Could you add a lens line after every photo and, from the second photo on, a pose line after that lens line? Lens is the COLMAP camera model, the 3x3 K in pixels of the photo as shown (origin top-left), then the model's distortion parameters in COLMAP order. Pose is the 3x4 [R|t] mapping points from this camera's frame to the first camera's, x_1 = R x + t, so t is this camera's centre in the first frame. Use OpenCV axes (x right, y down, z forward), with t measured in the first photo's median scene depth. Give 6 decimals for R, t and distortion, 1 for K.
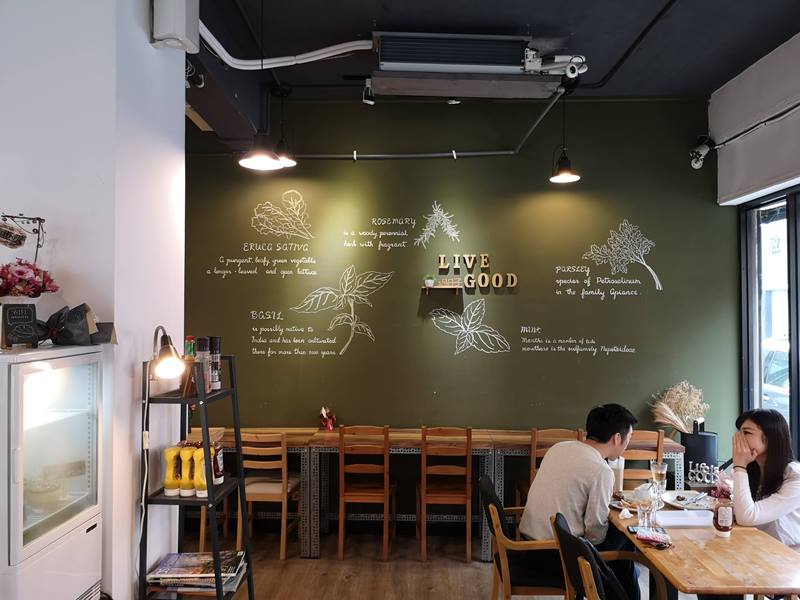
lens RADIAL K [[634.4, 0, 400.3], [0, 634.4, 295.3], [0, 0, 1]] dist [0.013788, -0.028026]
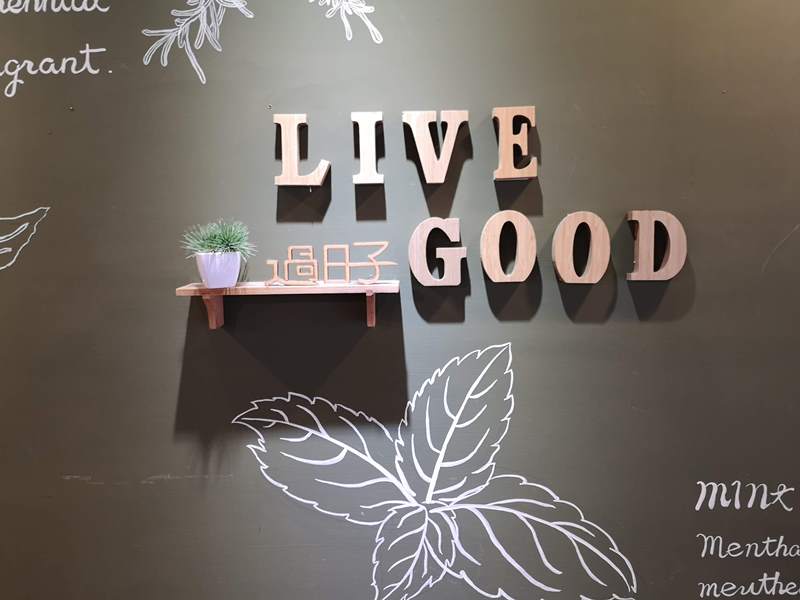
lens RADIAL K [[634.4, 0, 399.4], [0, 634.4, 303.3], [0, 0, 1]] dist [0.013788, -0.028026]
pose [[0.998169, -0.023483, 0.055747, 0.086665], [0.015475, 0.990037, 0.139957, -0.034125], [-0.058478, -0.138838, 0.988587, 0.806959]]
